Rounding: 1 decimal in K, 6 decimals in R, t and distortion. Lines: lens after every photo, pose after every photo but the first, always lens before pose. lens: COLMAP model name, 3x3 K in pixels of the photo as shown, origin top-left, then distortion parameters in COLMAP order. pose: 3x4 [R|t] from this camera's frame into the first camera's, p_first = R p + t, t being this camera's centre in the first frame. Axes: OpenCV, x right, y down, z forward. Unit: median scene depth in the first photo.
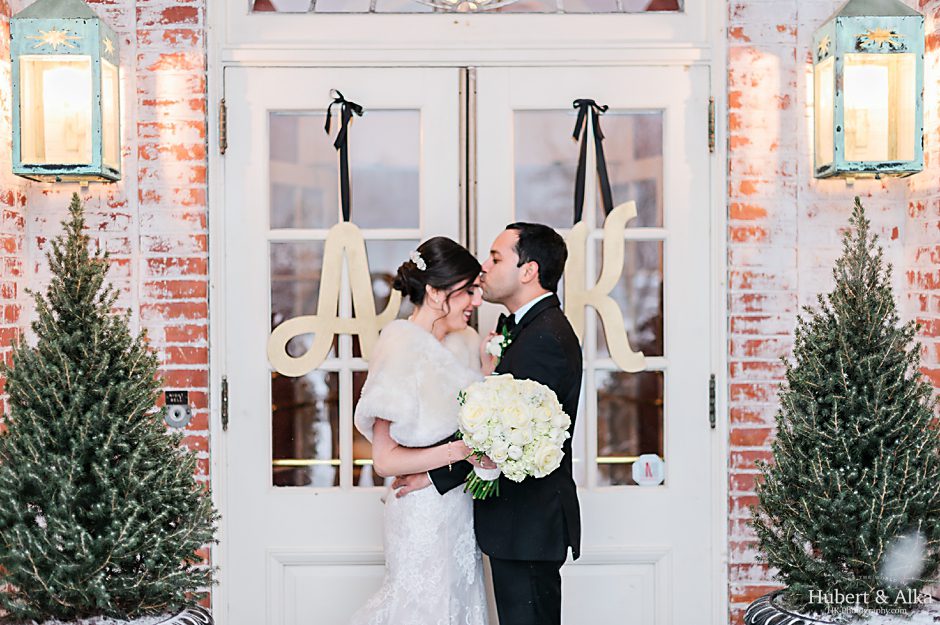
lens RADIAL K [[1320.6, 0, 469.2], [0, 1320.6, 308.4], [0, 0, 1]] dist [0.001366, 0.000000]
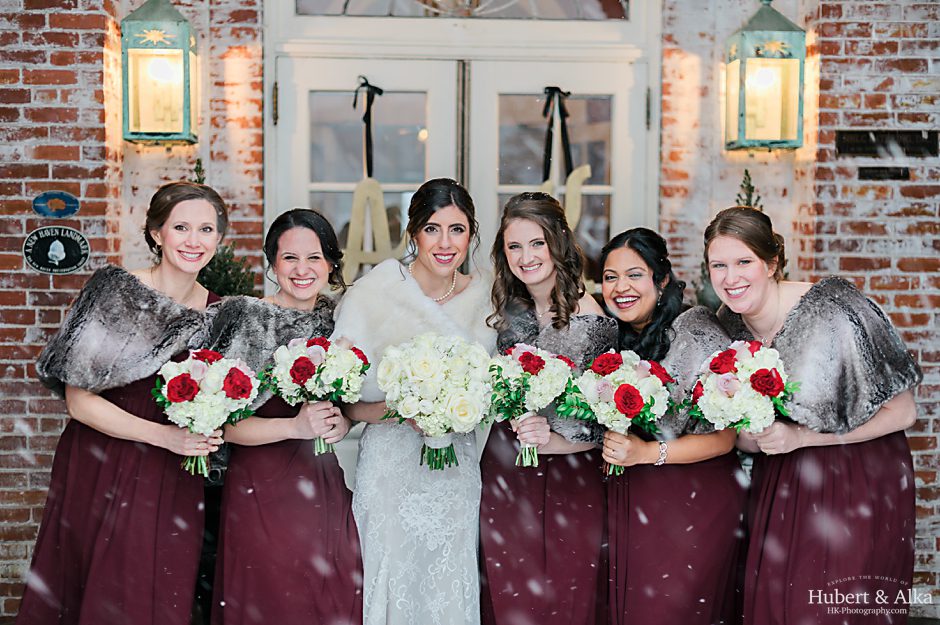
lens RADIAL K [[1320.6, 0, 469.3], [0, 1320.6, 315.7], [0, 0, 1]] dist [0.001366, 0.000000]
pose [[0.999012, 0.010247, 0.043234, -0.050066], [-0.012385, 0.998698, 0.049479, 0.004921], [-0.042671, -0.049965, 0.997839, -0.318934]]
